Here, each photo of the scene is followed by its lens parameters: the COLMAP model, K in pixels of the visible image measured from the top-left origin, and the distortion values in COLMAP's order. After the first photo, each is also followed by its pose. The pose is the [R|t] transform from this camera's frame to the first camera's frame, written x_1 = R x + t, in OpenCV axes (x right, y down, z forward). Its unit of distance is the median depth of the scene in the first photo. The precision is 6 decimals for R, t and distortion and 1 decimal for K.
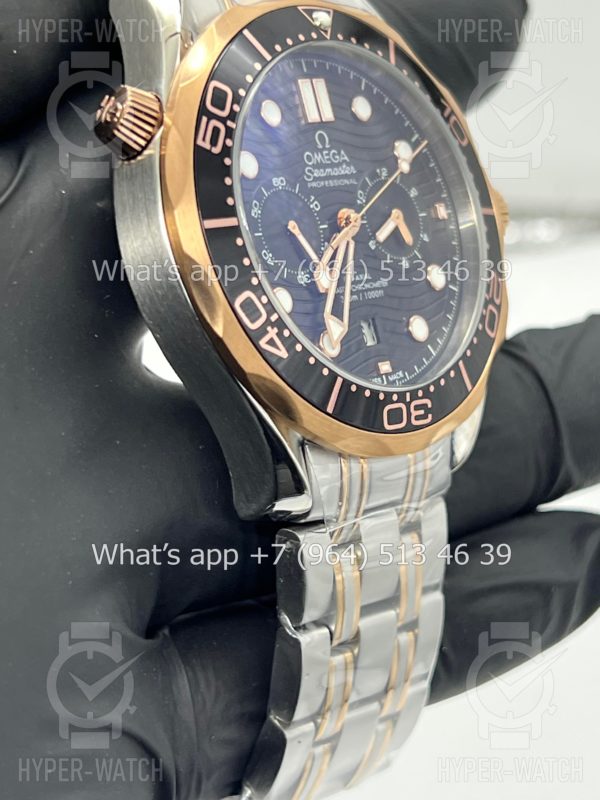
lens RADIAL K [[1854.6, 0, 300.0], [0, 1854.6, 400.0], [0, 0, 1]] dist [0.308027, -0.569744]
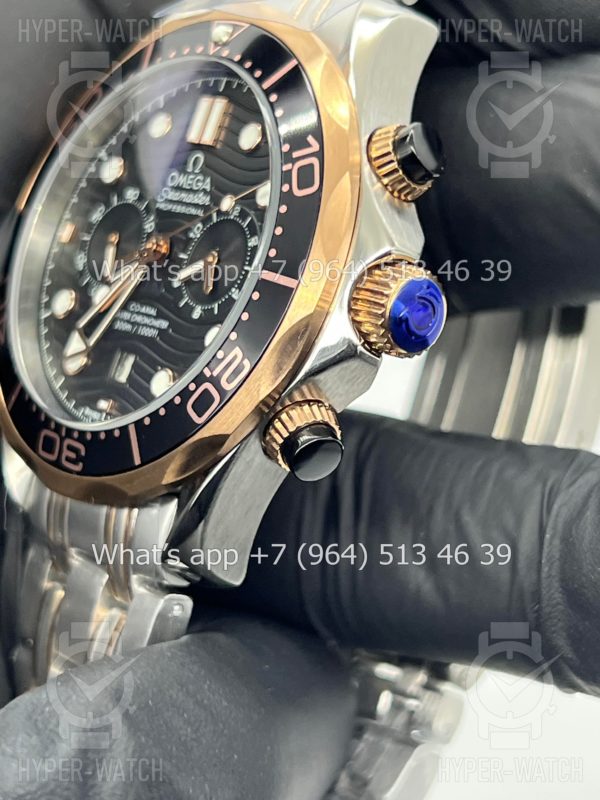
lens RADIAL K [[1854.6, 0, 300.0], [0, 1854.6, 400.0], [0, 0, 1]] dist [0.308027, -0.569744]
pose [[-0.101290, 0.144541, -0.984301, 0.933106], [-0.278233, 0.945793, 0.167518, -0.199457], [0.955158, 0.290833, -0.055583, 1.147885]]
